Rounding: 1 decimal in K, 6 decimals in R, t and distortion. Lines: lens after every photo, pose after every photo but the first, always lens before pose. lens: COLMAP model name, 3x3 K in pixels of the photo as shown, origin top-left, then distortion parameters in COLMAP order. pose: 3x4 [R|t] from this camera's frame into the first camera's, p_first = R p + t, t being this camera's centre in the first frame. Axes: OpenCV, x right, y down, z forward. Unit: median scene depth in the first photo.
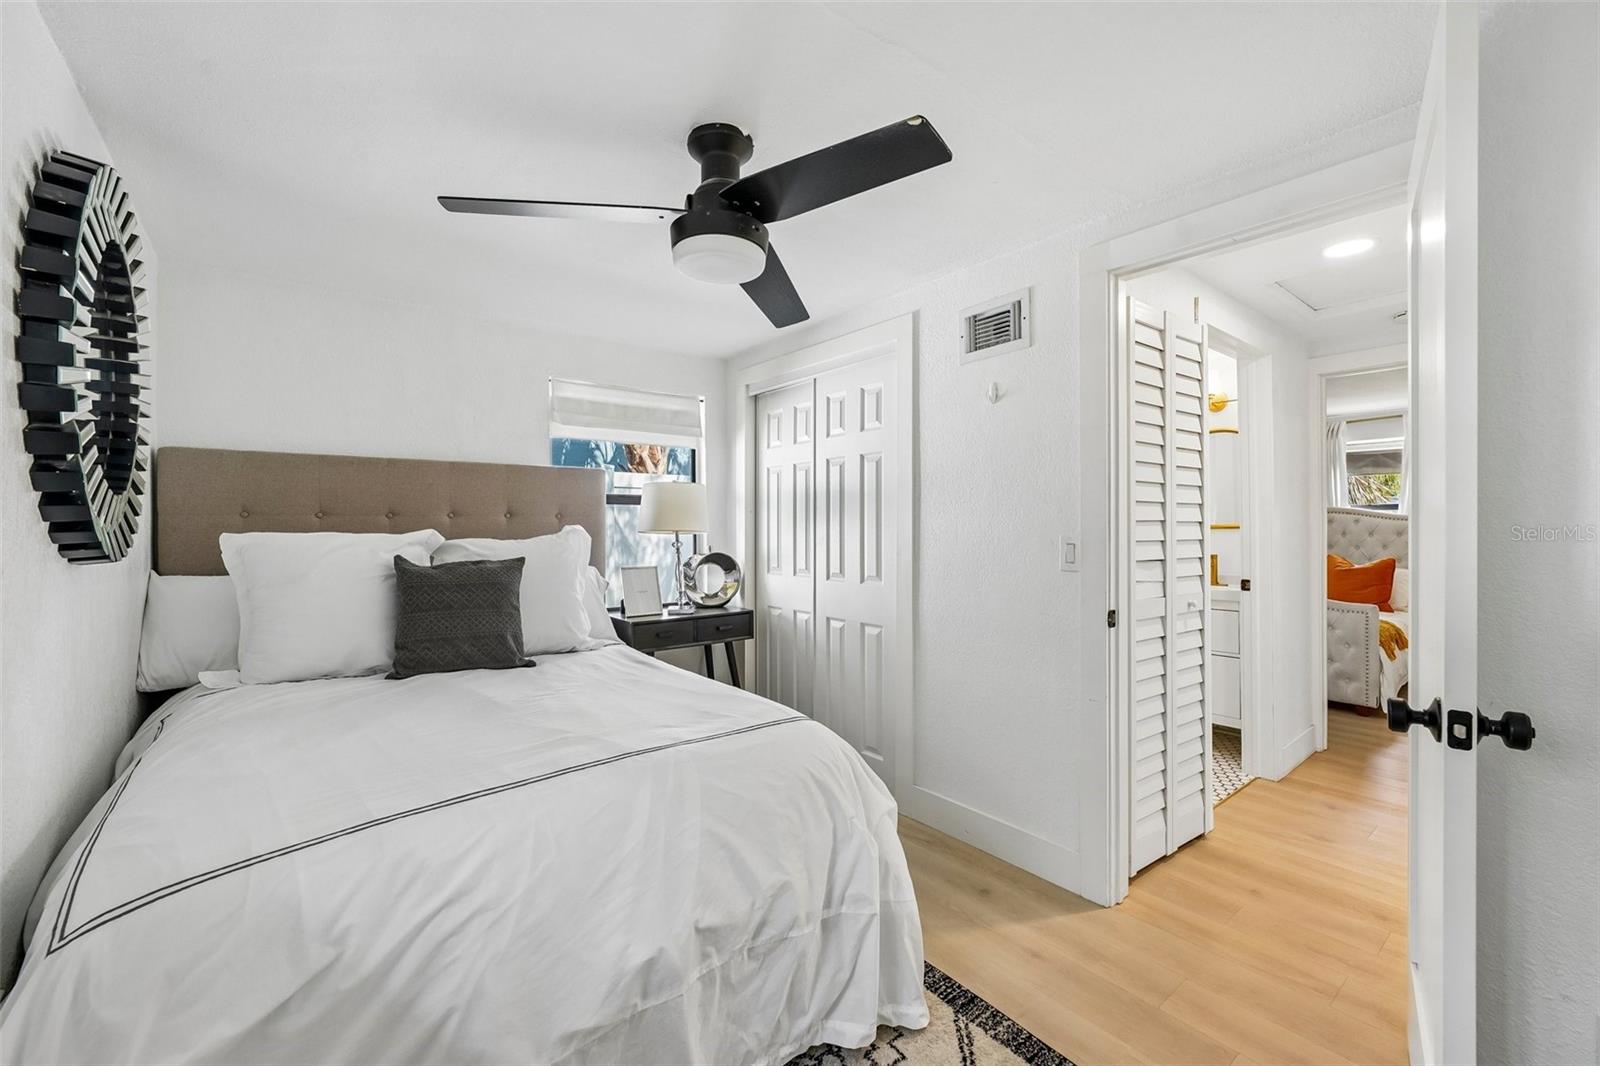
lens RADIAL K [[662.2, 0, 800.0], [0, 662.2, 533.0], [0, 0, 1]] dist [-0.000065, -0.000001]
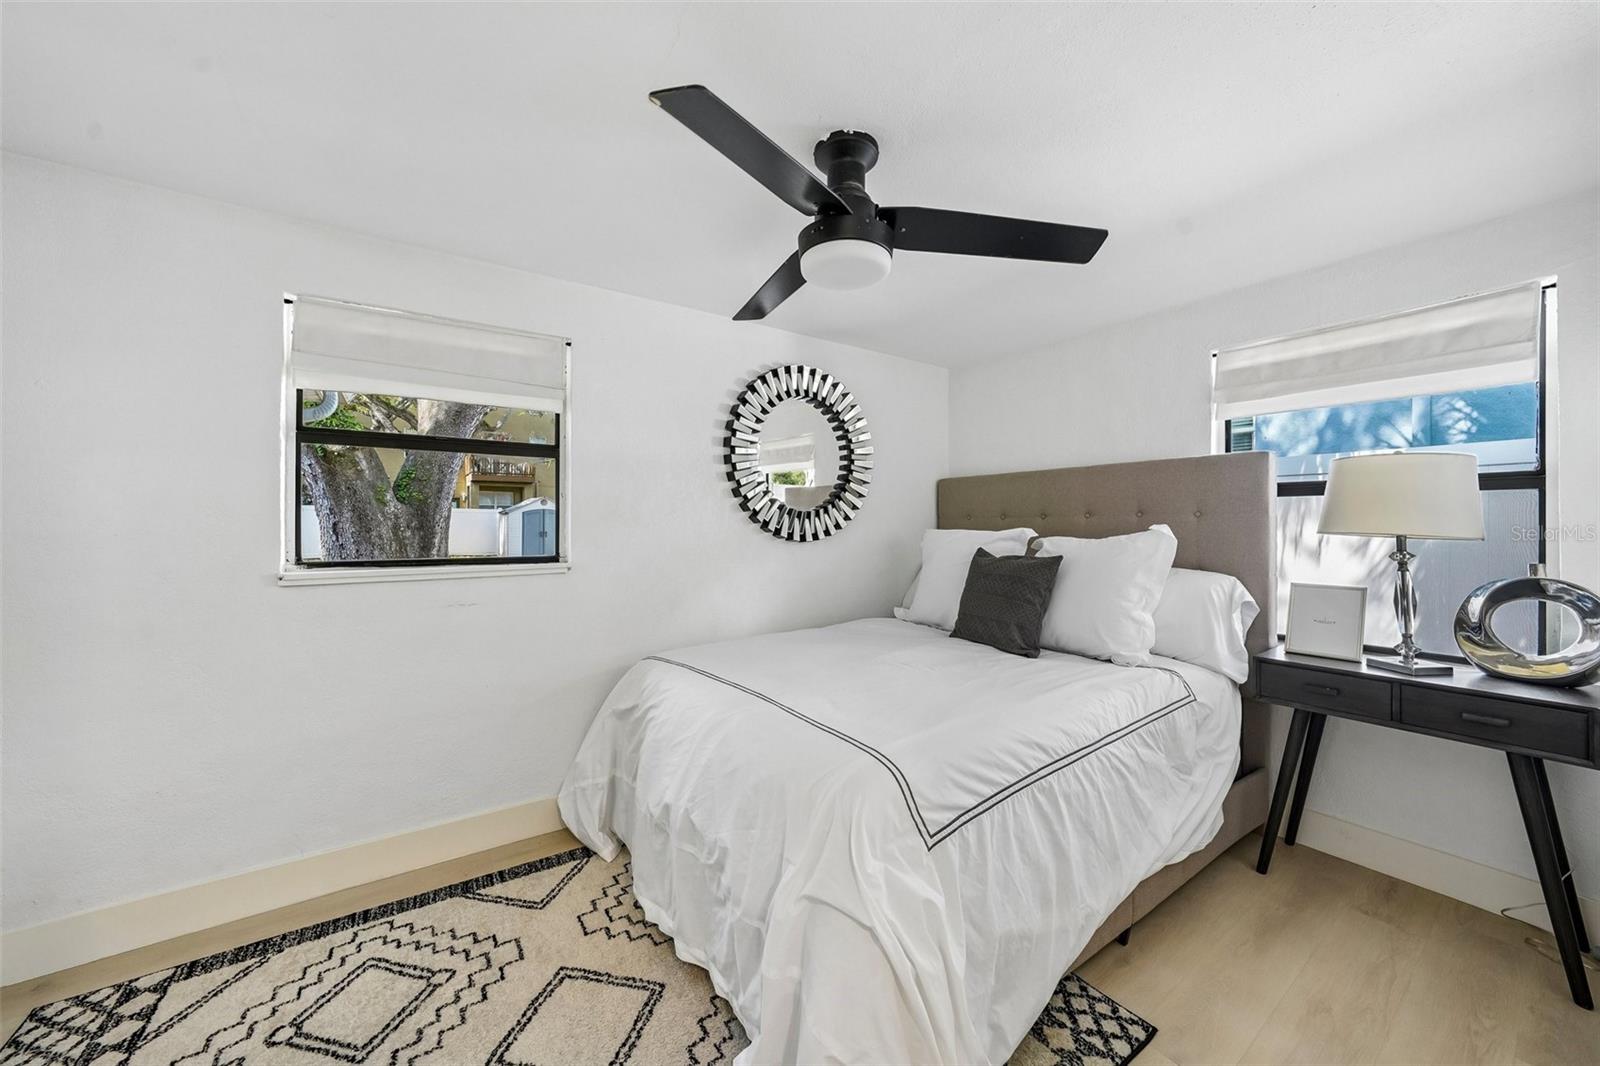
lens RADIAL K [[577.4, 0, 800.0], [0, 577.4, 533.0], [0, 0, 1]] dist [0.000534, 0.000037]
pose [[-0.069364, 0.016657, -0.997452, 0.398047], [-0.011136, 0.999785, 0.017471, -0.007616], [0.997529, 0.012320, -0.069164, 0.505186]]
